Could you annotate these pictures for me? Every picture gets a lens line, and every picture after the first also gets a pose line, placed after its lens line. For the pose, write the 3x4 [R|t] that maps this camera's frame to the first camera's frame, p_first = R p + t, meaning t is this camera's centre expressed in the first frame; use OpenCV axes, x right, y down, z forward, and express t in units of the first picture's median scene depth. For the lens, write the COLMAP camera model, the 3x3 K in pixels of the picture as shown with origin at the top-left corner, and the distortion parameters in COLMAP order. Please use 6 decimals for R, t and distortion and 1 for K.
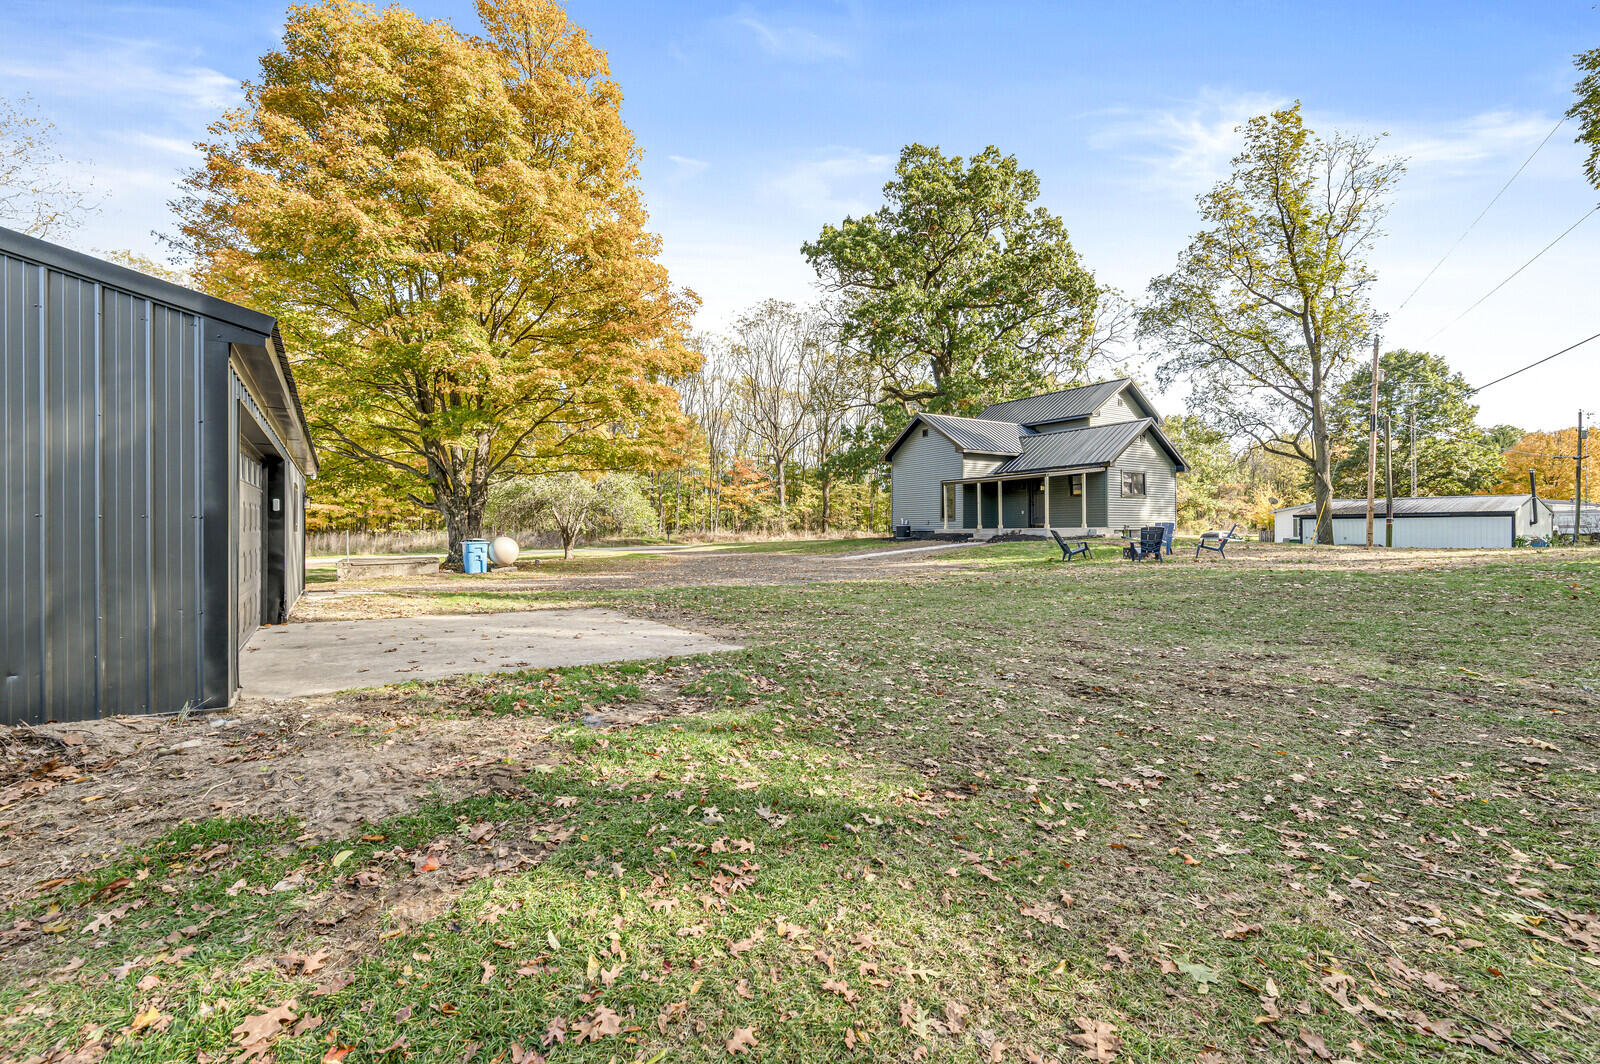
lens RADIAL K [[708.0, 0, 811.8], [0, 708.0, 535.1], [0, 0, 1]] dist [0.000517, -0.000262]
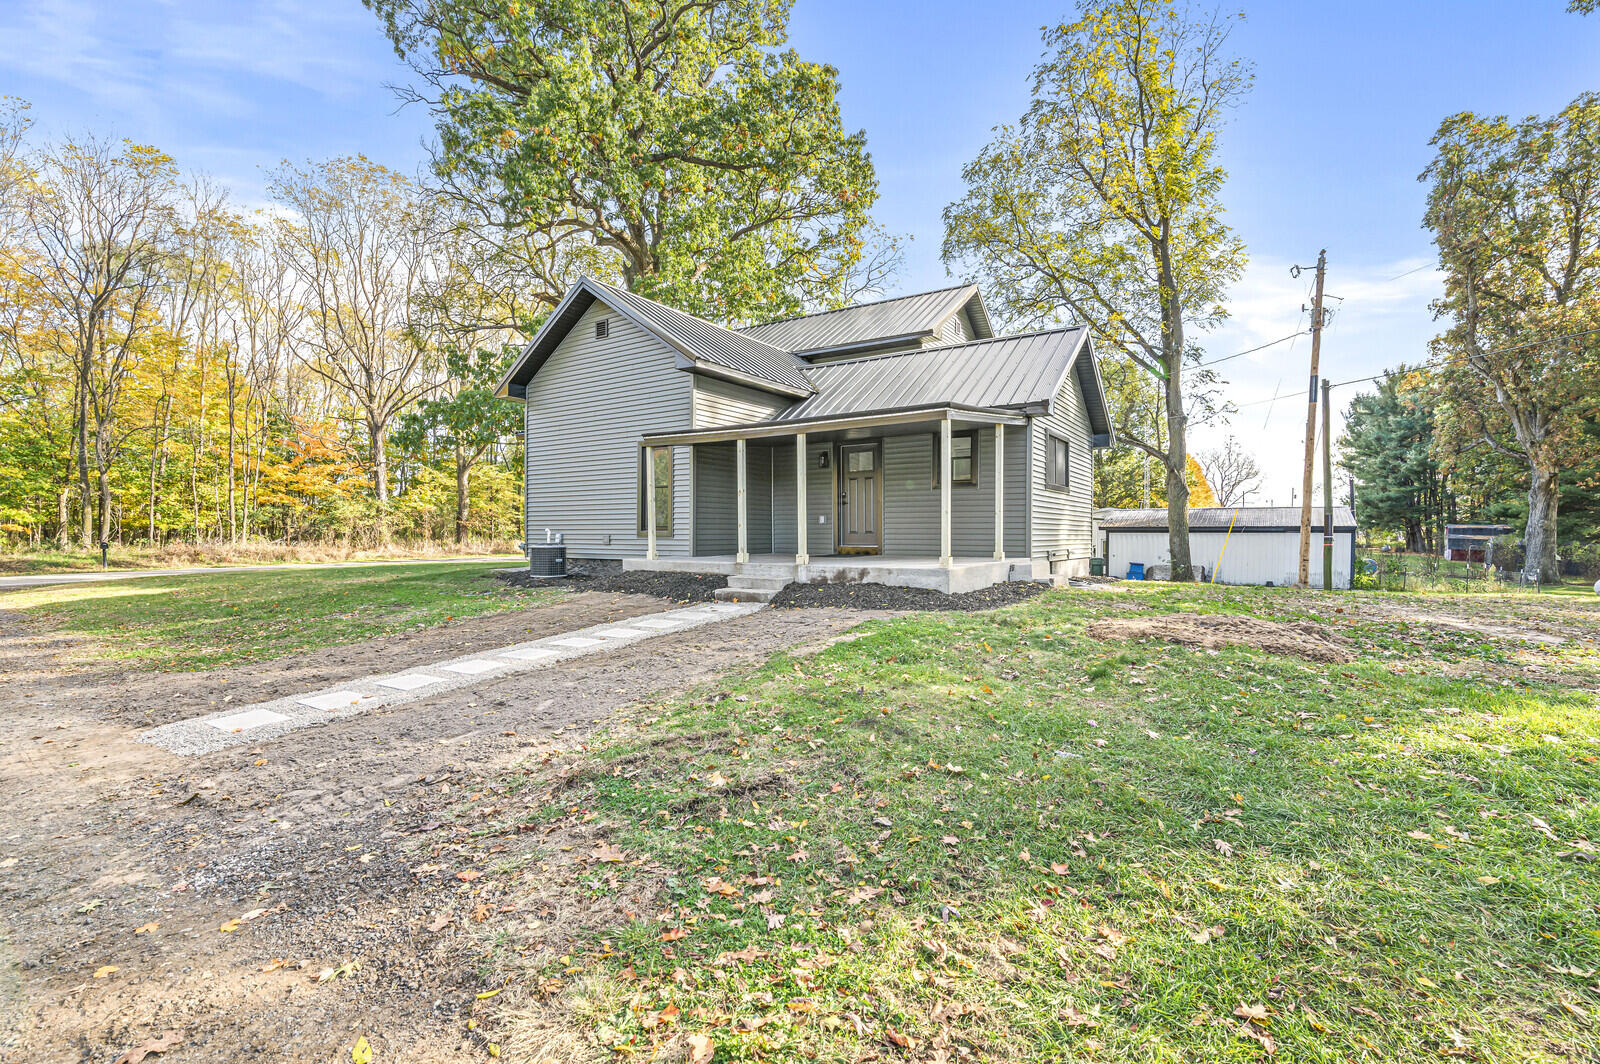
lens RADIAL K [[708.0, 0, 811.8], [0, 708.0, 535.1], [0, 0, 1]] dist [0.000517, -0.000262]
pose [[0.913851, 0.004264, 0.406028, 0.092232], [-0.002471, 0.999985, -0.004939, -0.015953], [-0.406043, 0.003510, 0.913847, 0.500875]]
